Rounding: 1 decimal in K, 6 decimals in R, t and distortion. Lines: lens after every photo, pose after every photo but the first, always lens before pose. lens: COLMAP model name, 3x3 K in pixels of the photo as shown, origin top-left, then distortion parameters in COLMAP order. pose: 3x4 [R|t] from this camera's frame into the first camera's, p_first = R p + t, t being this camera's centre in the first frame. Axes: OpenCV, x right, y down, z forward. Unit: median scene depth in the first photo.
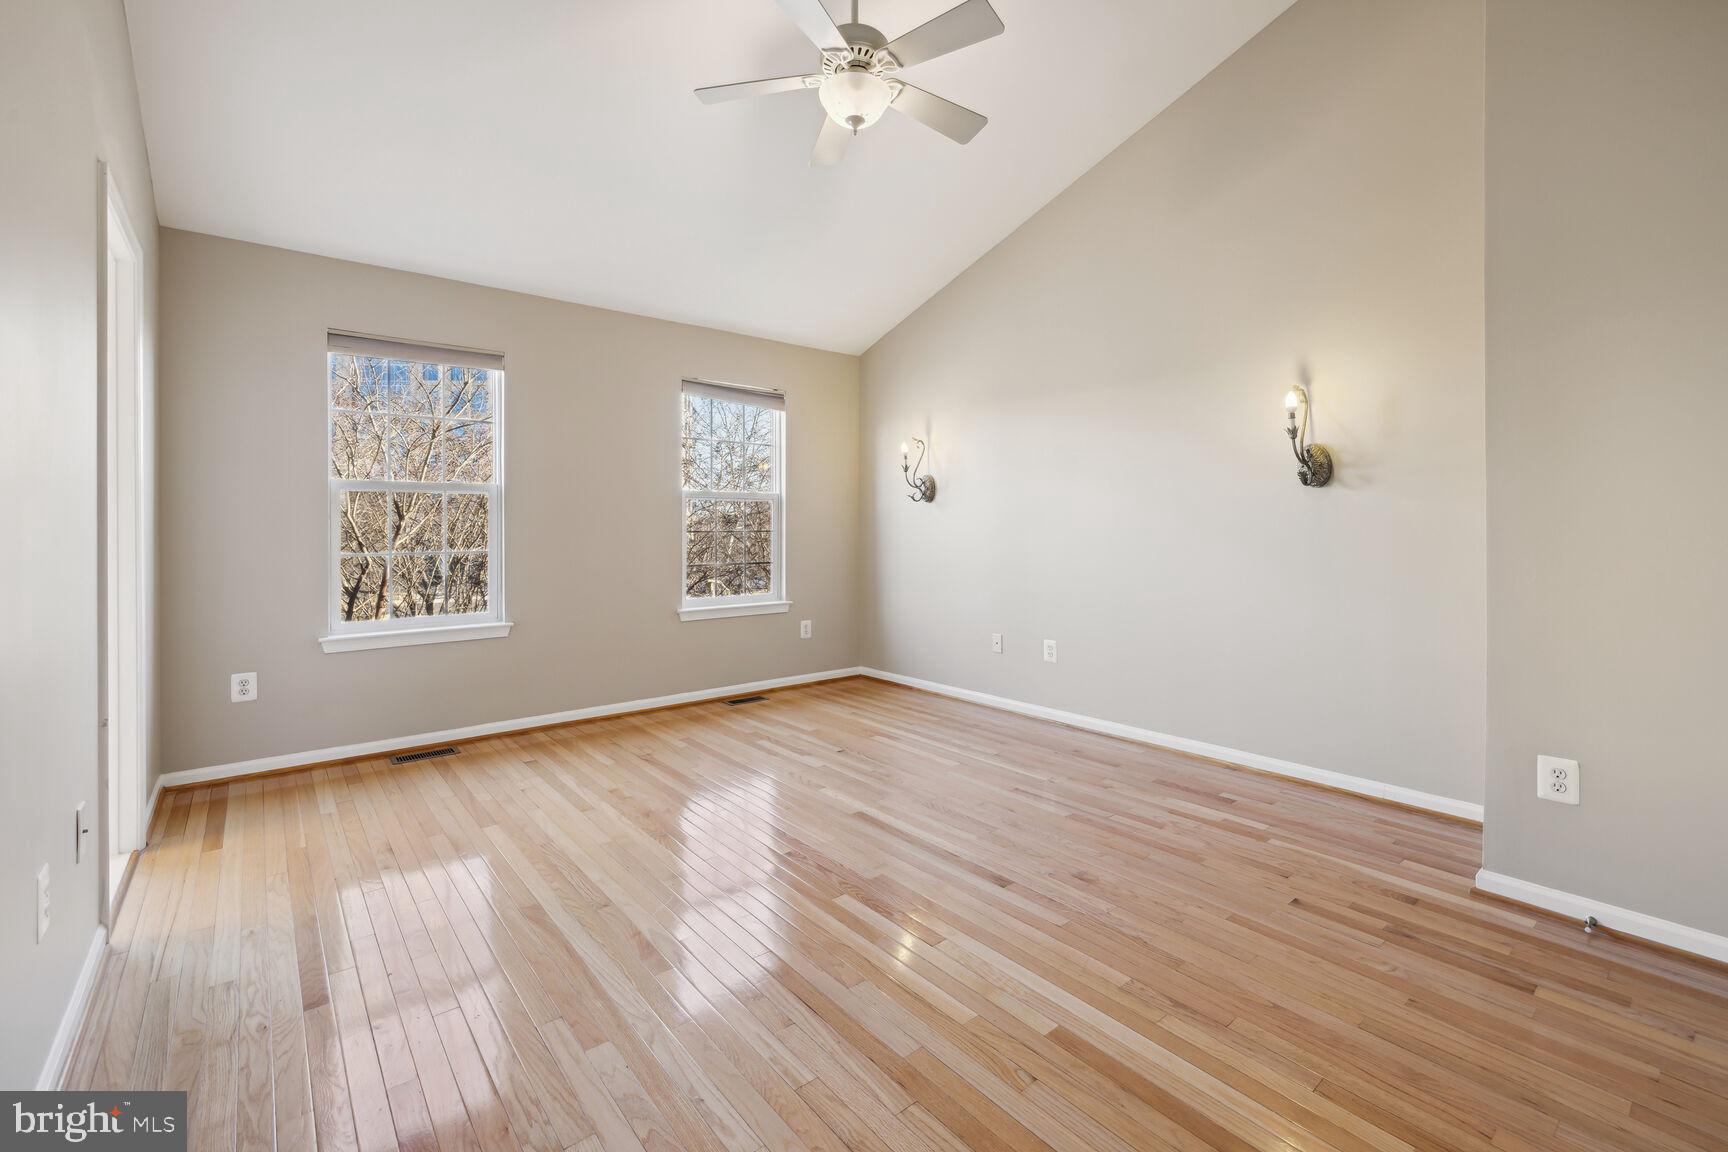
lens RADIAL K [[746.3, 0, 860.7], [0, 746.3, 527.8], [0, 0, 1]] dist [0.002359, 0.000090]
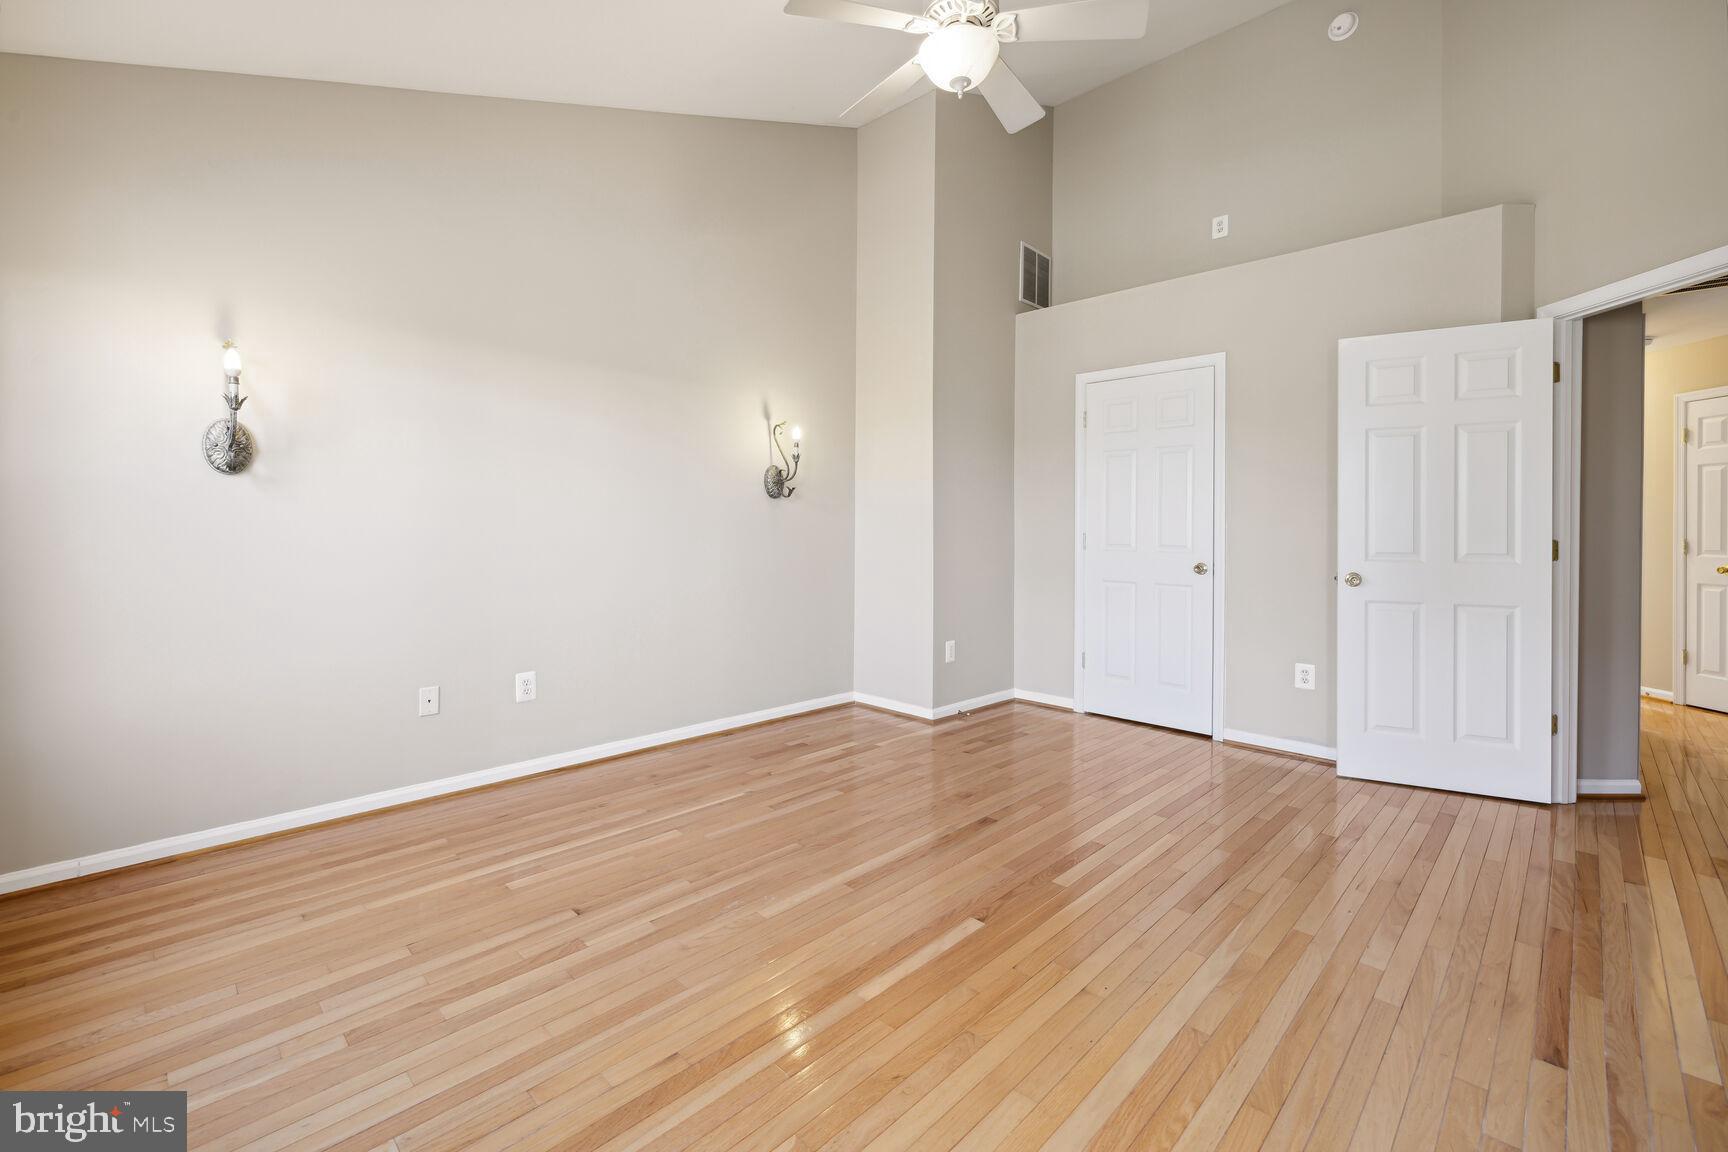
lens RADIAL K [[746.3, 0, 859.8], [0, 746.3, 533.1], [0, 0, 1]] dist [0.002359, 0.000090]
pose [[-0.118035, -0.004912, 0.992997, -0.696366], [-0.009143, 0.999951, 0.003860, 0.000236], [-0.992967, -0.008624, -0.118075, 0.946789]]
